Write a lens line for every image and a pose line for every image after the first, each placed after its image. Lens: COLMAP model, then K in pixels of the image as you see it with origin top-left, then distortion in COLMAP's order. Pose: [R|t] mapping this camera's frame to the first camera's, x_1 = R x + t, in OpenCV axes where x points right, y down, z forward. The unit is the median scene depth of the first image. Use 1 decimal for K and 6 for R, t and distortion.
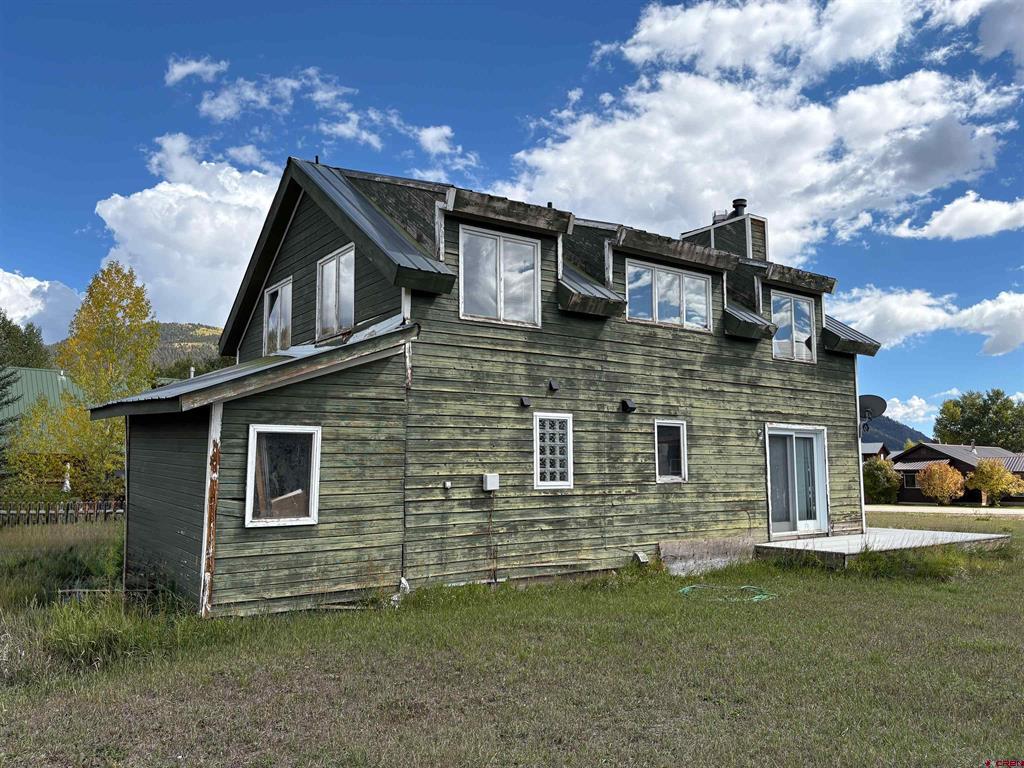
lens RADIAL K [[777.6, 0, 514.6], [0, 777.6, 378.4], [0, 0, 1]] dist [0.067440, -0.062608]
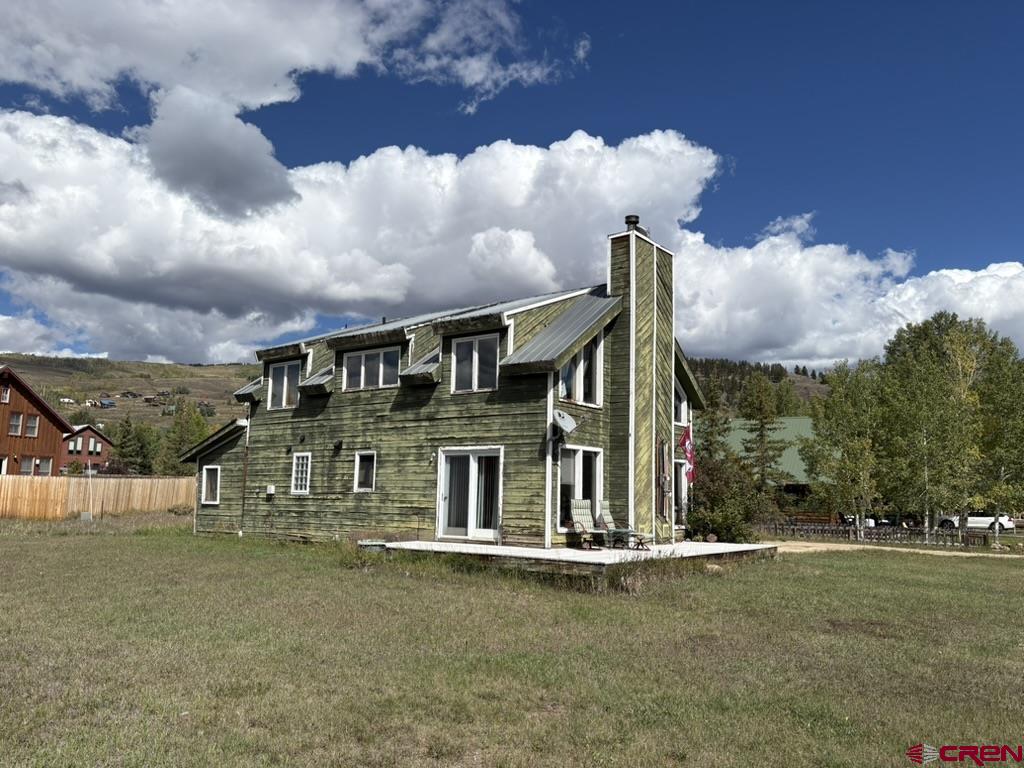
lens RADIAL K [[777.6, 0, 529.0], [0, 777.6, 380.9], [0, 0, 1]] dist [0.067440, -0.062608]
pose [[0.301241, -0.129070, -0.944772, 1.939922], [0.095476, 0.989900, -0.104792, 0.119424], [0.948756, -0.058636, 0.310522, 0.930028]]
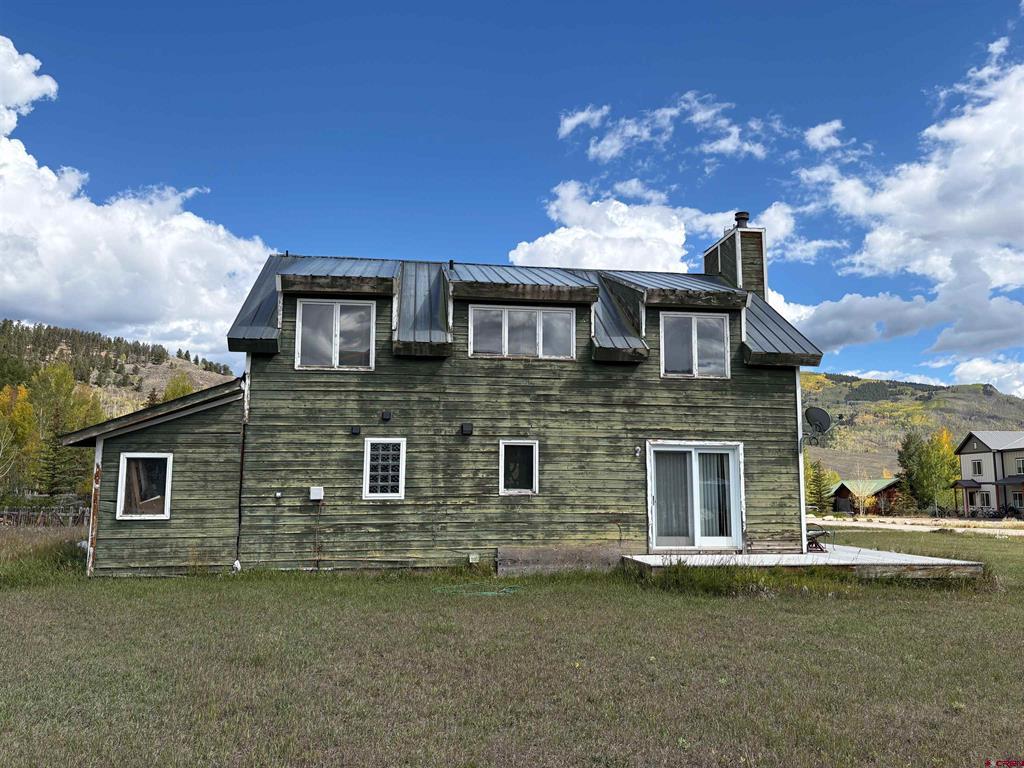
lens RADIAL K [[777.6, 0, 517.0], [0, 777.6, 378.6], [0, 0, 1]] dist [0.067440, -0.062608]
pose [[0.882660, -0.058354, -0.466376, 0.812106], [0.047992, 0.998266, -0.034074, 0.002109], [0.467556, 0.007694, 0.883930, -0.005842]]
